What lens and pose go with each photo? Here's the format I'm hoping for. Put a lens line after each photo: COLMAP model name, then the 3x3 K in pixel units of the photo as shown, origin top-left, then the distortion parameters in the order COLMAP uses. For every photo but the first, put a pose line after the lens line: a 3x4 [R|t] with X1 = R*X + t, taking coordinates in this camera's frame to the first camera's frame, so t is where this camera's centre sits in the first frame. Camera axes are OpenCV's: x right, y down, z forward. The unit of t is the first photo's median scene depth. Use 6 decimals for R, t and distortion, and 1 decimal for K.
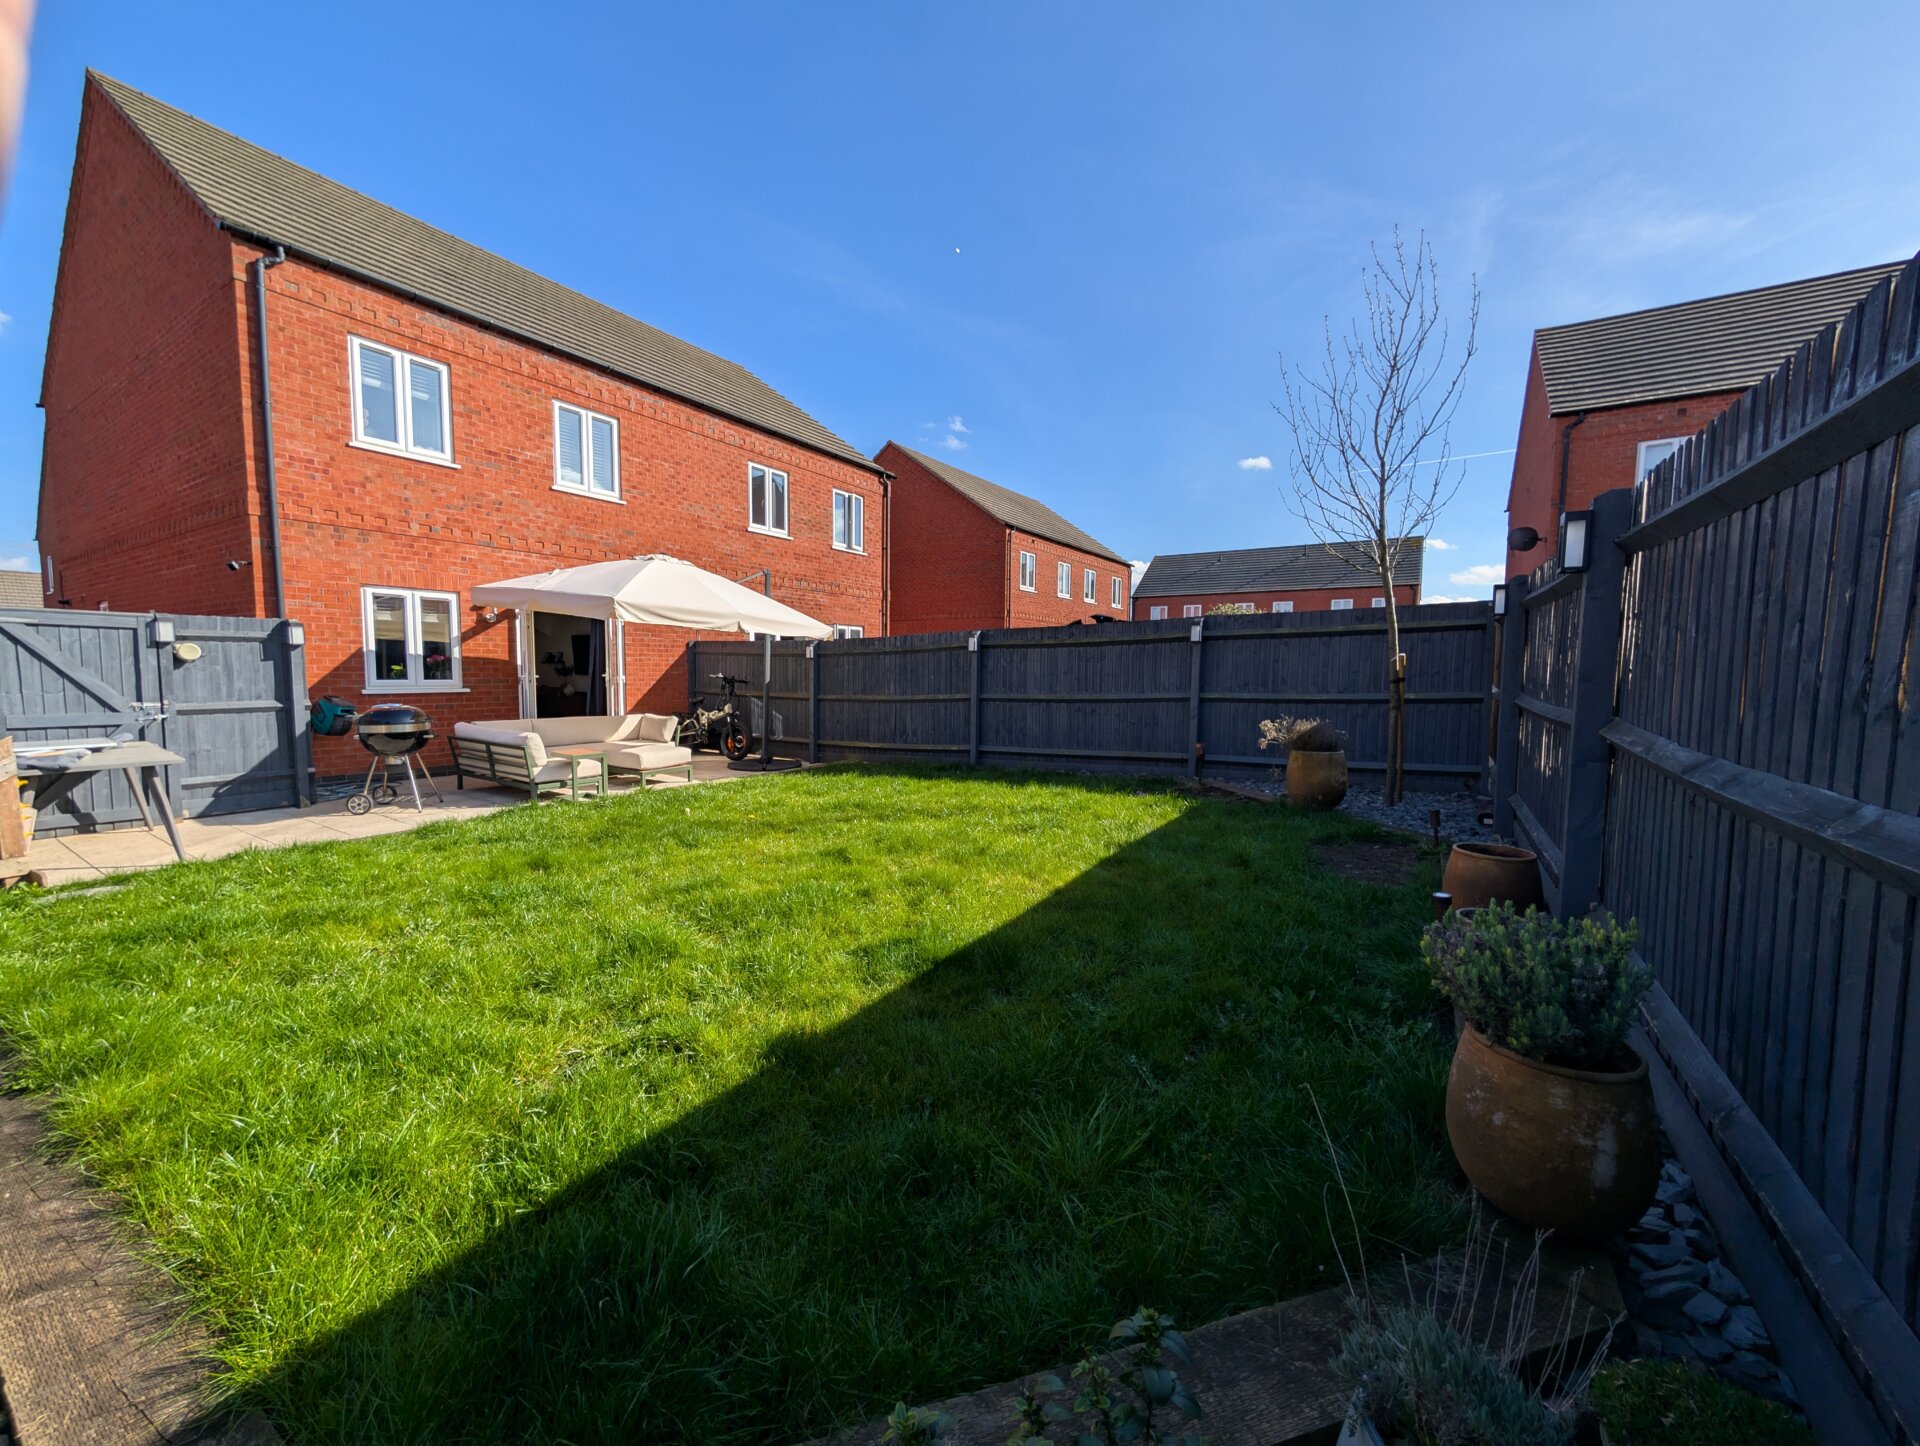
lens RADIAL K [[742.0, 0, 960.0], [0, 742.0, 723.0], [0, 0, 1]] dist [0.000858, 0.000135]
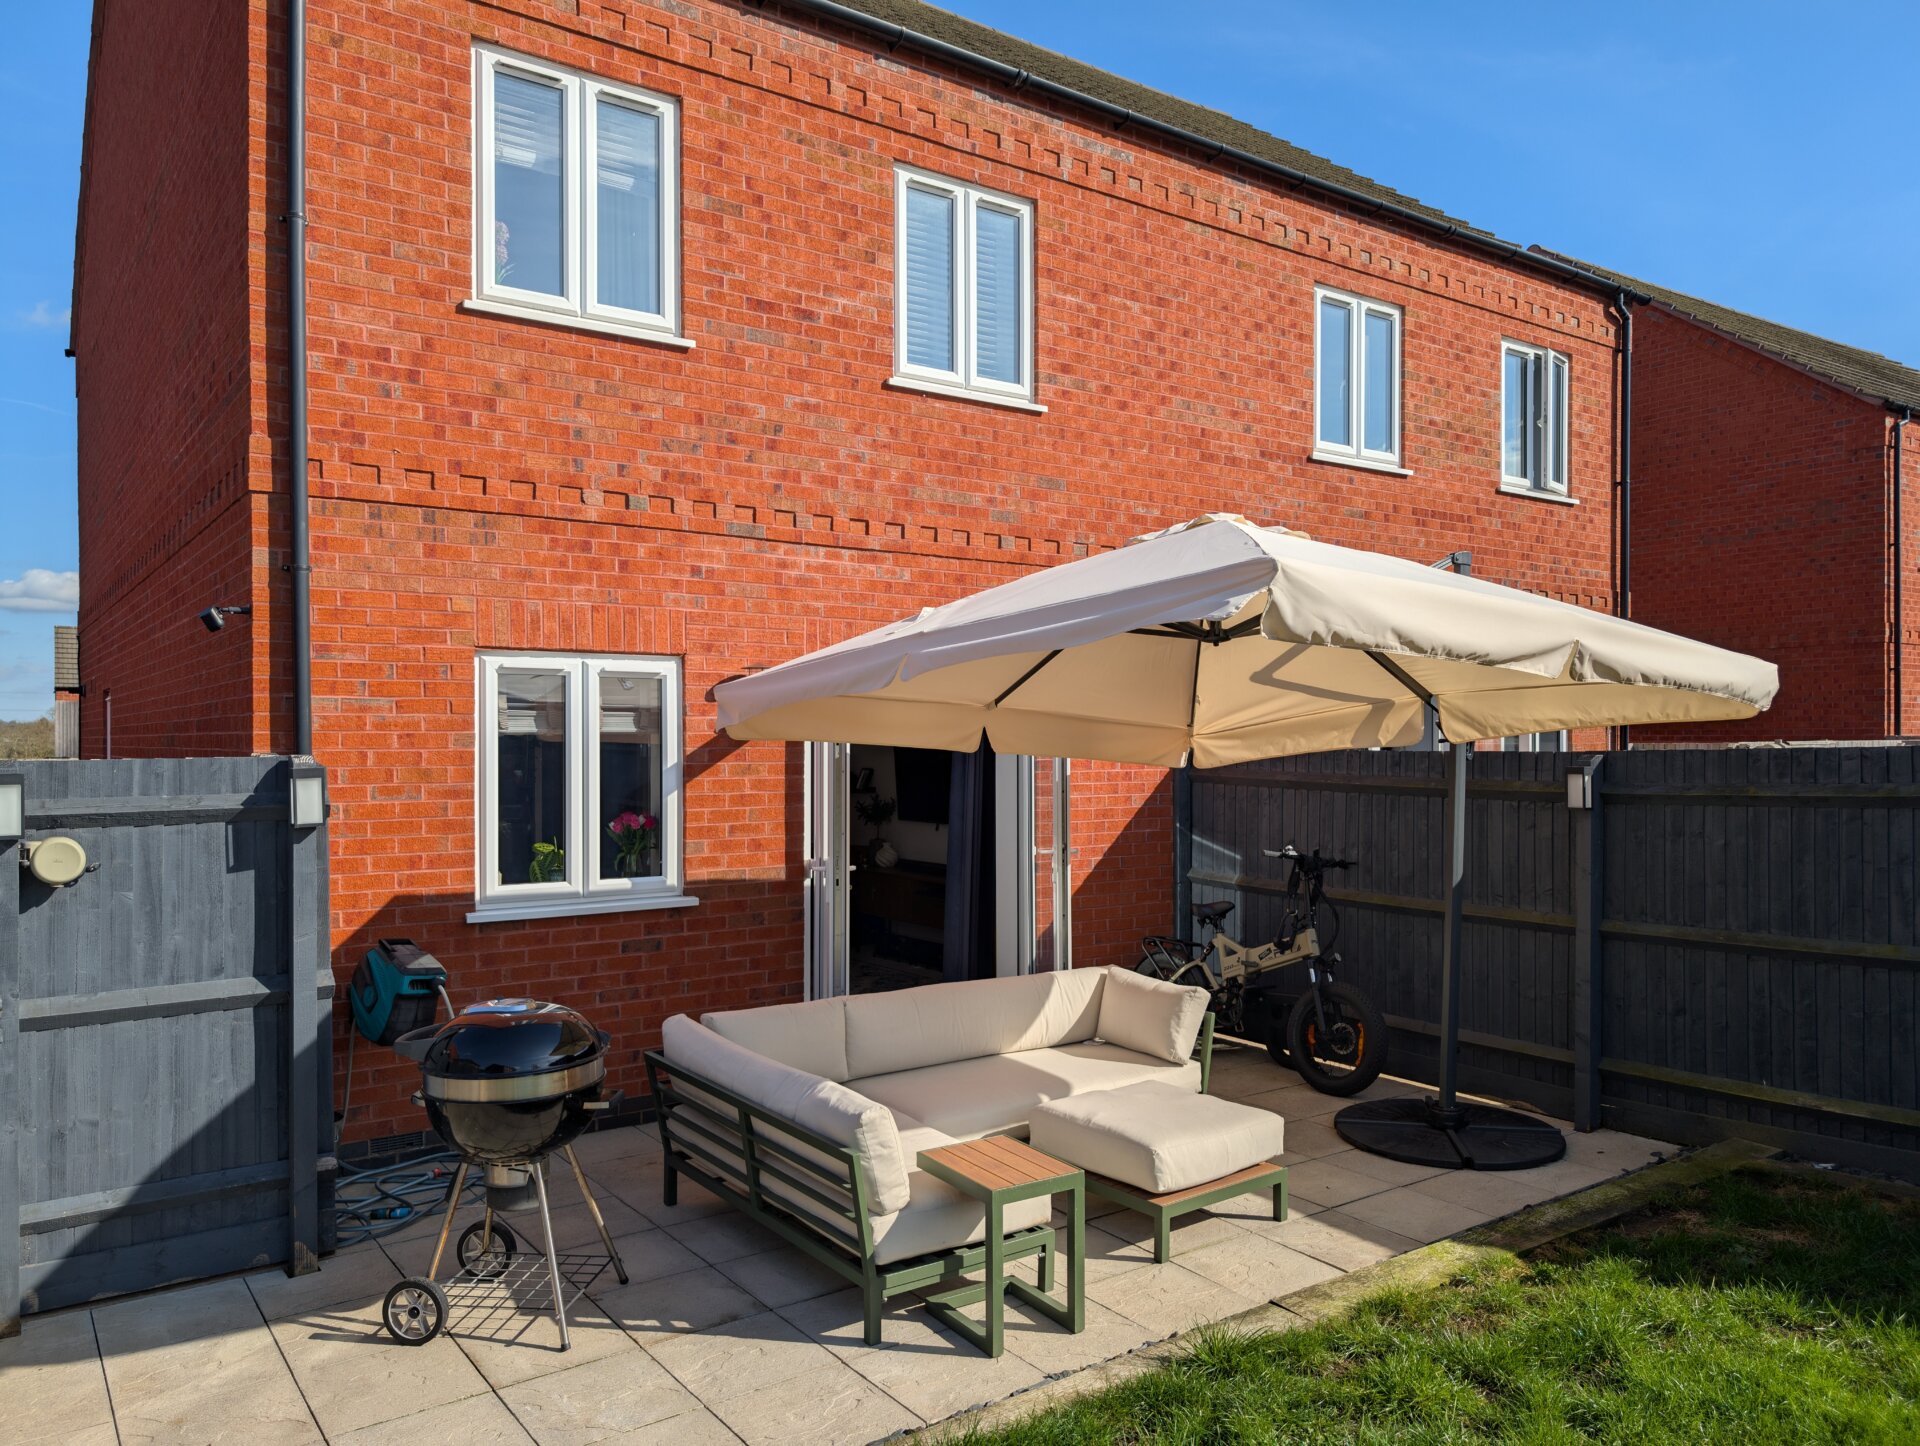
lens RADIAL K [[1360.5, 0, 960.0], [0, 1360.5, 723.0], [0, 0, 1]] dist [0.036162, -0.039888]
pose [[0.928740, -0.015799, -0.370394, -0.281859], [-0.015070, 0.996657, -0.080299, -0.088044], [0.370424, 0.080159, 0.925397, 0.403460]]
